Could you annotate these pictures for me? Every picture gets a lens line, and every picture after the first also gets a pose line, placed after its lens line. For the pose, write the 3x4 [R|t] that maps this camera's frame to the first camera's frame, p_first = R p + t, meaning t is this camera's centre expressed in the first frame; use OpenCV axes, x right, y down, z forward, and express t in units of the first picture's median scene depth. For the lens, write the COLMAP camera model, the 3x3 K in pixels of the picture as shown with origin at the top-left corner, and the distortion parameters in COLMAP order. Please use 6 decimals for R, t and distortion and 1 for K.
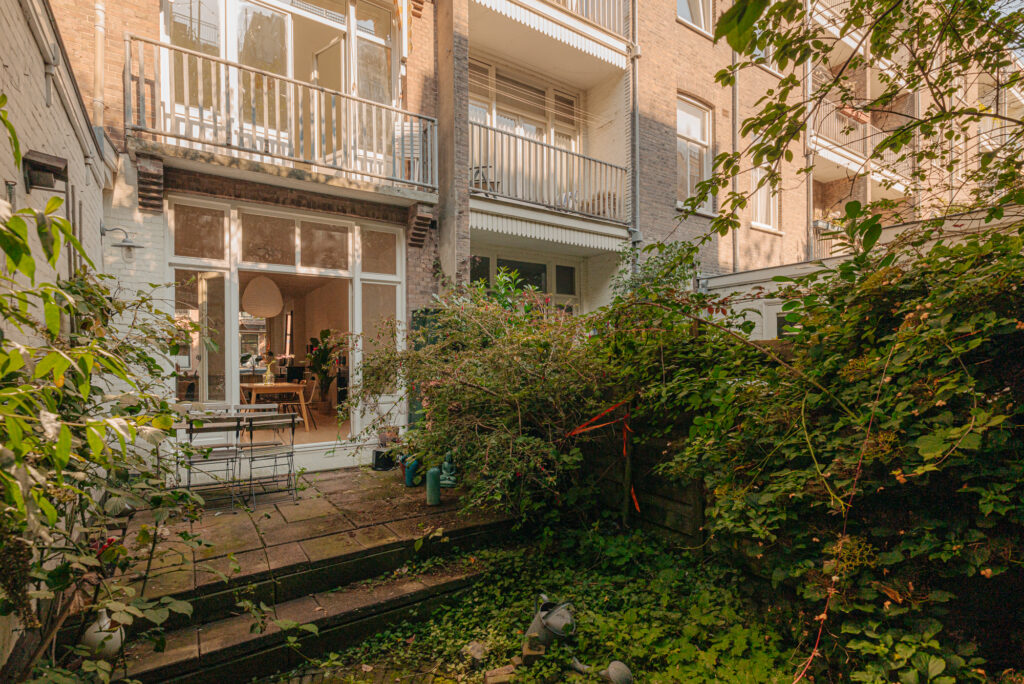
lens RADIAL K [[498.5, 0, 510.2], [0, 498.5, 372.5], [0, 0, 1]] dist [0.002363, 0.000061]
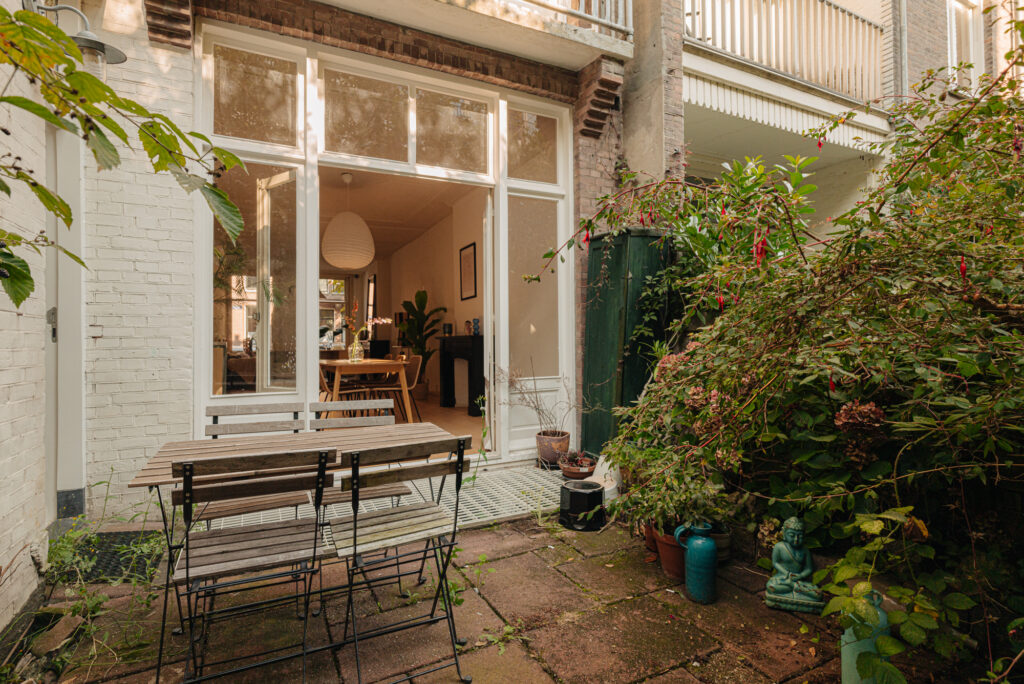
lens RADIAL K [[509.6, 0, 512.0], [0, 509.6, 342.0], [0, 0, 1]] dist [-0.002168, -0.000416]
pose [[0.991362, -0.005166, -0.131054, -0.210669], [0.003079, 0.999865, -0.016126, 0.010861], [0.131120, 0.015583, 0.991244, 0.382332]]
